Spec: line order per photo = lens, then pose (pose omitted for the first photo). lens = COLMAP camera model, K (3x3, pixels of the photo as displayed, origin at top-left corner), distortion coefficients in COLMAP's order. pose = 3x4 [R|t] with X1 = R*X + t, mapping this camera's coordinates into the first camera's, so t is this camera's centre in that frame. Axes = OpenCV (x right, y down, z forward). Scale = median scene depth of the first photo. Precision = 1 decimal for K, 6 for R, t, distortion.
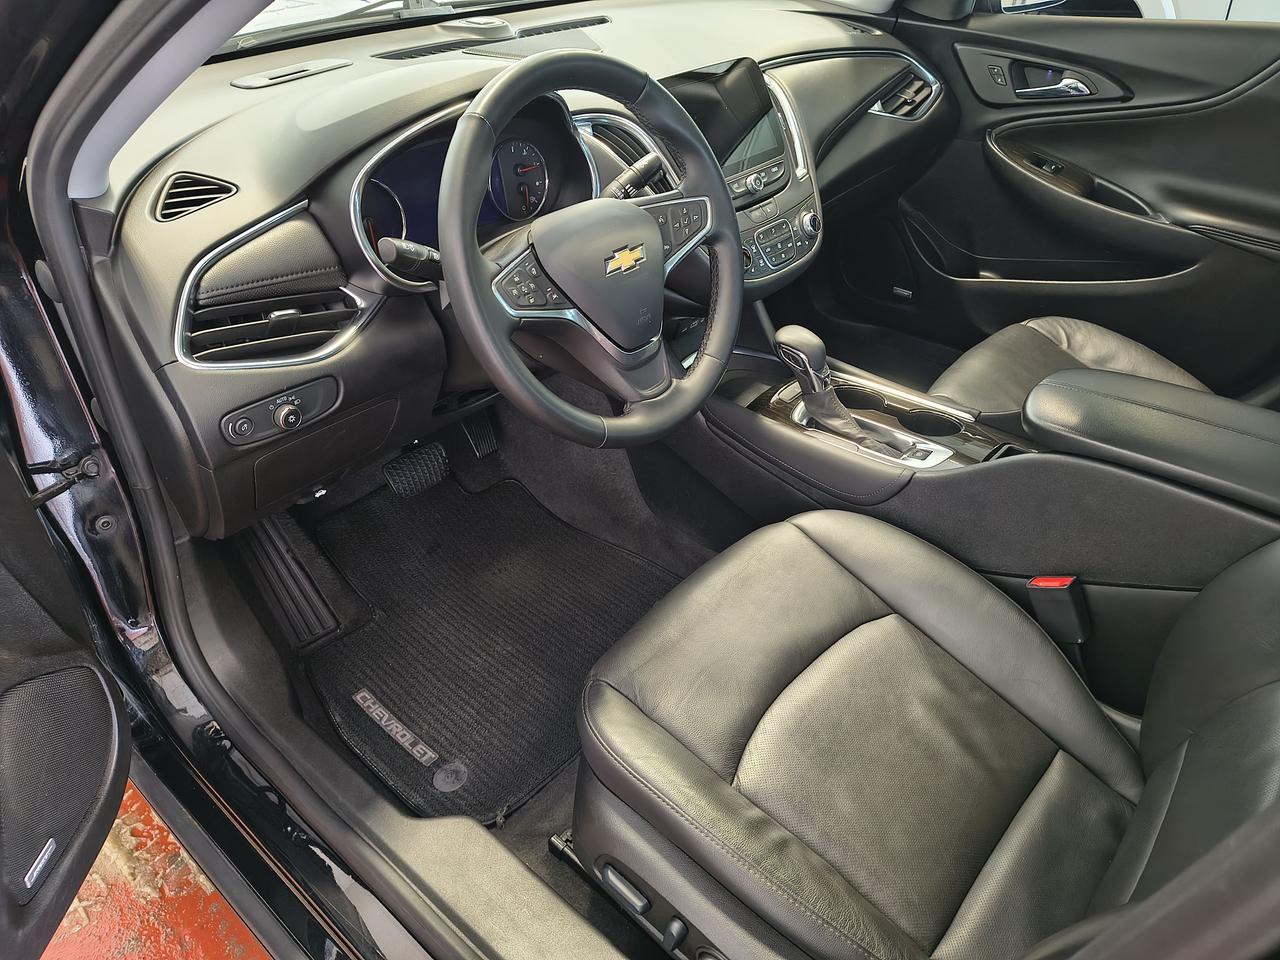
lens RADIAL K [[835.8, 0, 658.2], [0, 835.8, 487.8], [0, 0, 1]] dist [0.023141, -0.004408]
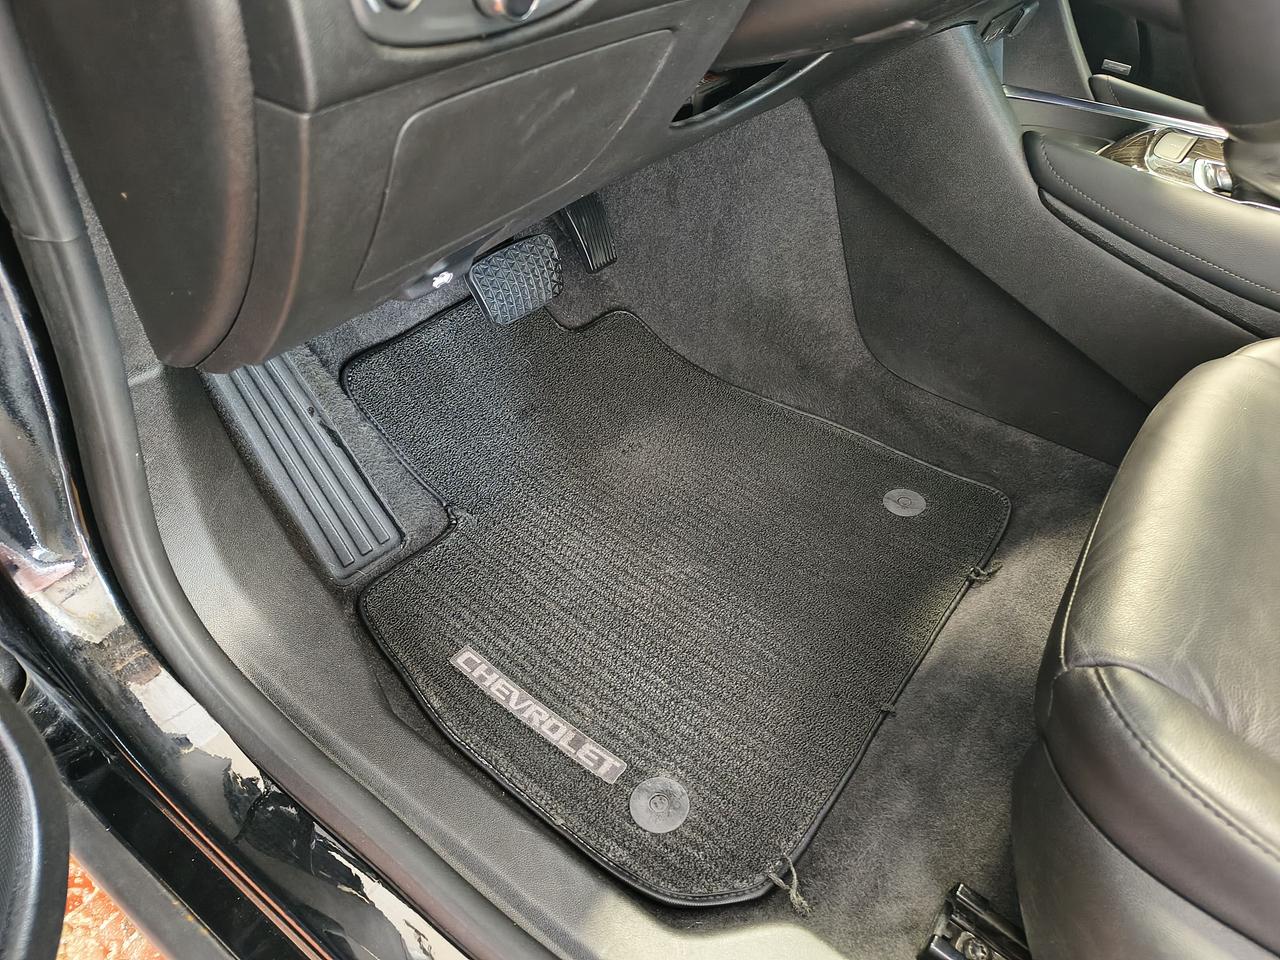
lens RADIAL K [[837.8, 0, 658.4], [0, 837.8, 470.6], [0, 0, 1]] dist [0.048276, -0.038662]
pose [[0.993739, -0.006993, 0.111510, -0.306295], [-0.006112, 0.993142, 0.116751, 0.052828], [-0.111561, -0.116702, 0.986881, 0.455963]]
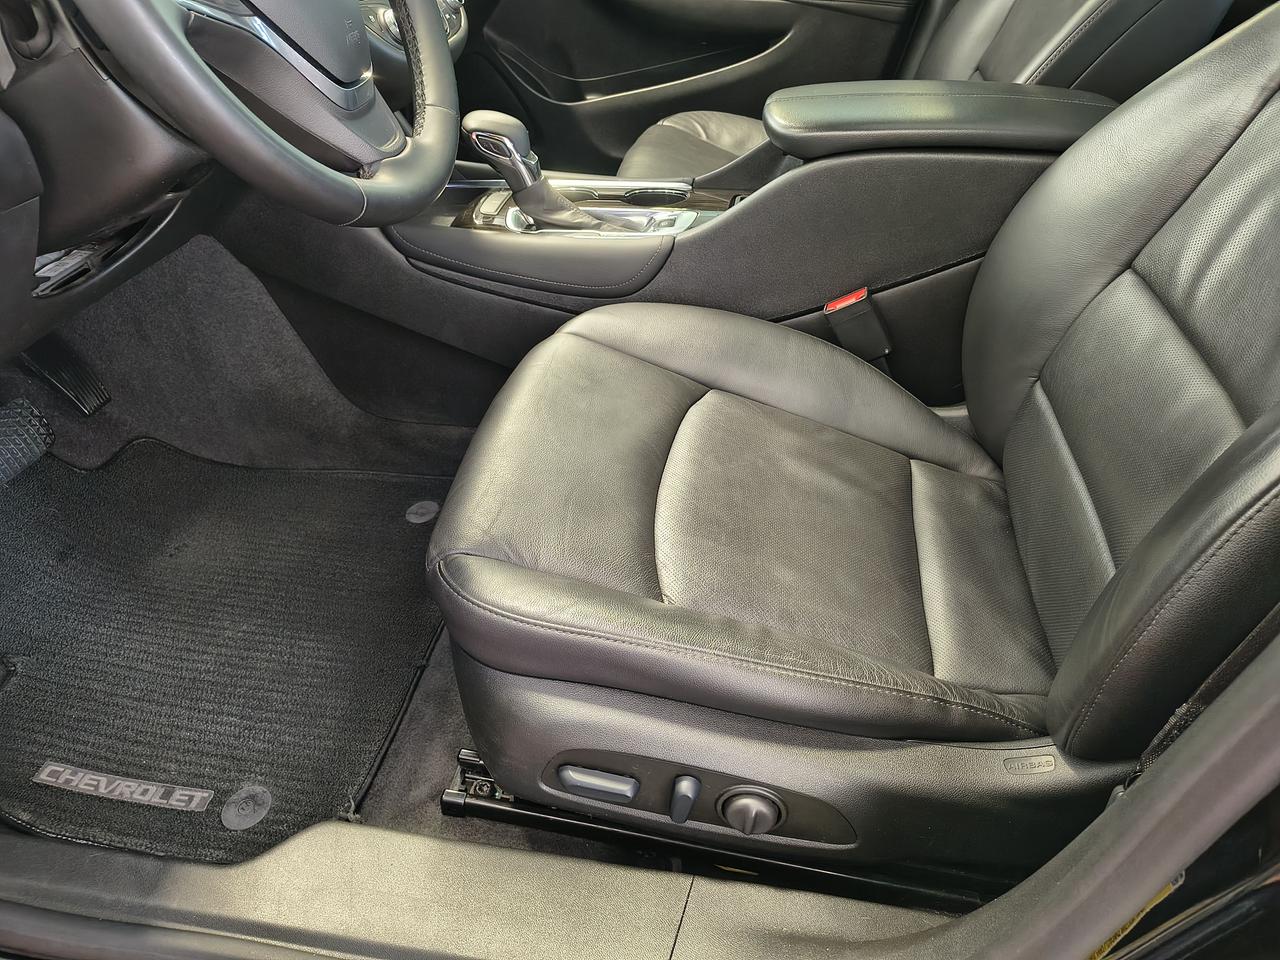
lens RADIAL K [[850.0, 0, 617.5], [0, 850.0, 468.5], [0, 0, 1]] dist [-0.007319, 0.003307]
pose [[0.856343, -0.317965, 0.406910, -0.178514], [0.311980, 0.946455, 0.083010, 0.114943], [-0.411517, 0.055863, 0.909689, 0.214551]]
